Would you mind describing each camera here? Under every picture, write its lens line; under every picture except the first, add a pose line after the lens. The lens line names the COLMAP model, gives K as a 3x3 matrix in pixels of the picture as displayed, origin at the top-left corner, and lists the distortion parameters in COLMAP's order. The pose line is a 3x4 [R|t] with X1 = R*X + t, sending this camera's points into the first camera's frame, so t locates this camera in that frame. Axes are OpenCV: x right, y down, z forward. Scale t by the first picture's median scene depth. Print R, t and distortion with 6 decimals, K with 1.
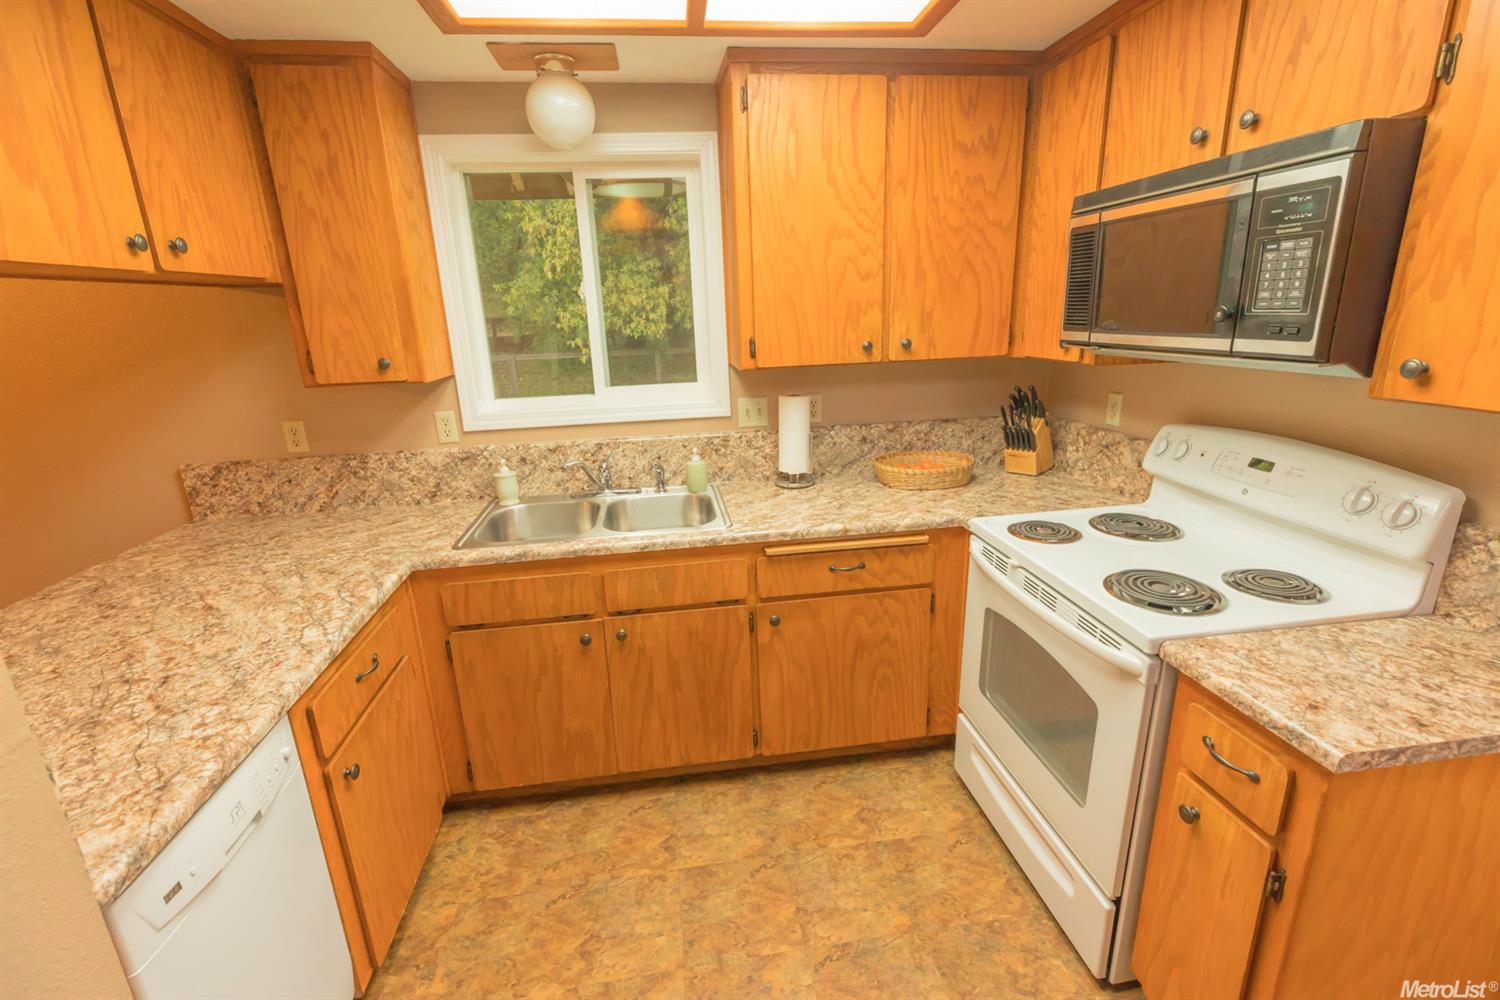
lens RADIAL K [[671.0, 0, 752.4], [0, 671.0, 497.9], [0, 0, 1]] dist [0.003394, 0.000432]
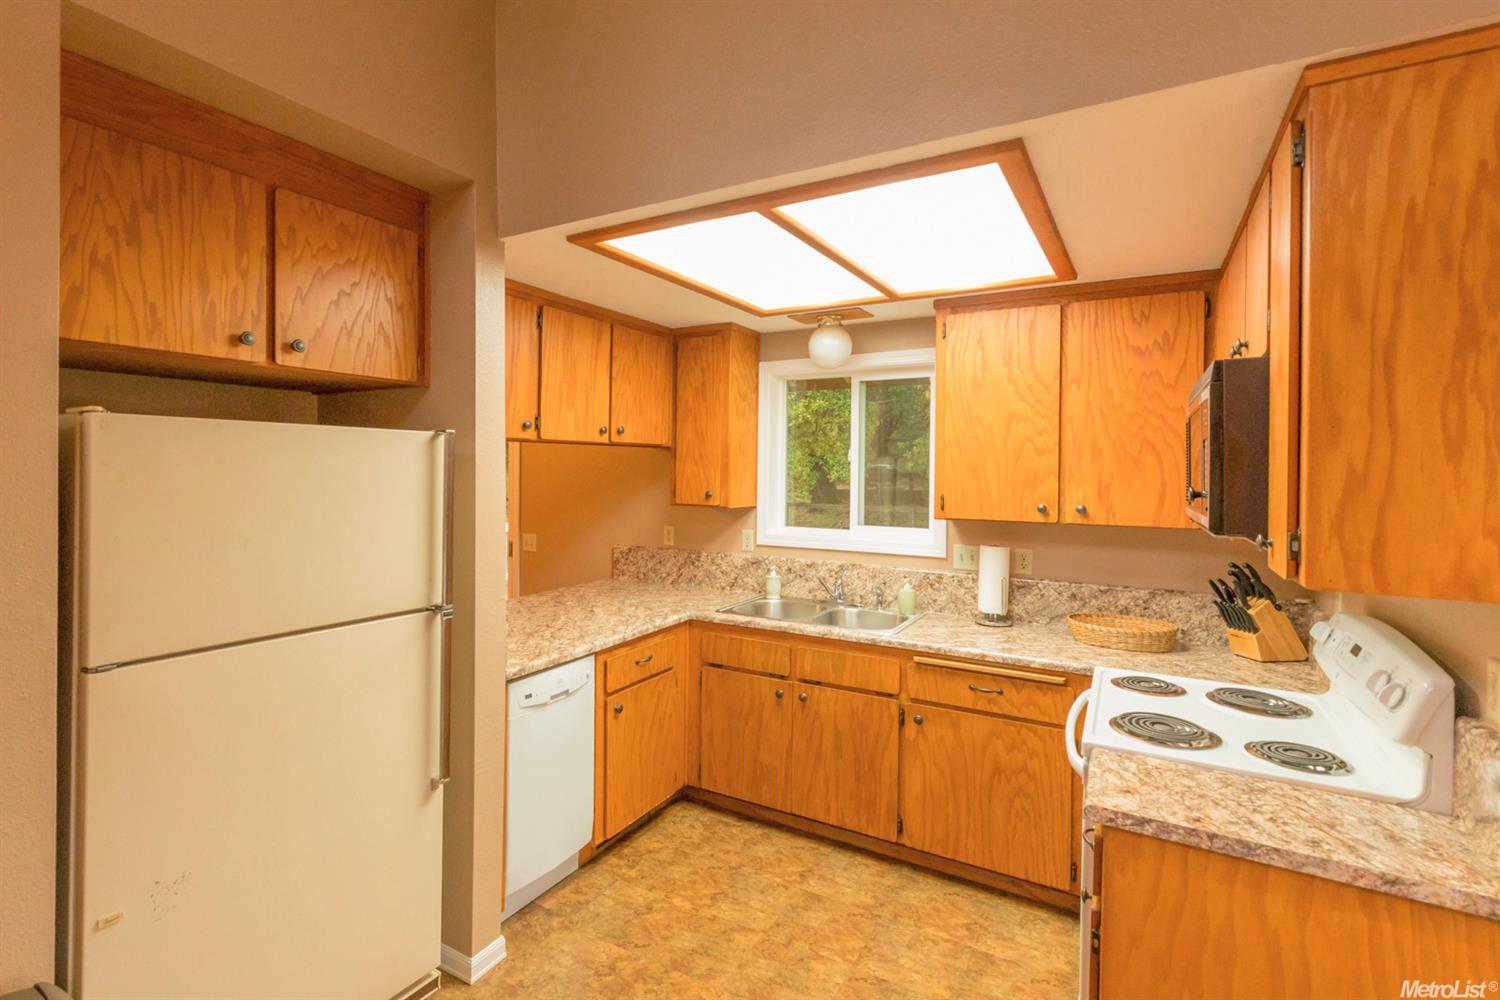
lens RADIAL K [[725.7, 0, 696.0], [0, 725.7, 466.2], [0, 0, 1]] dist [0.000378, -0.000938]
pose [[0.768860, 0.041694, -0.638057, 0.546453], [-0.211910, 0.958094, -0.192744, 0.081744], [0.603282, 0.283404, 0.745475, -0.357784]]
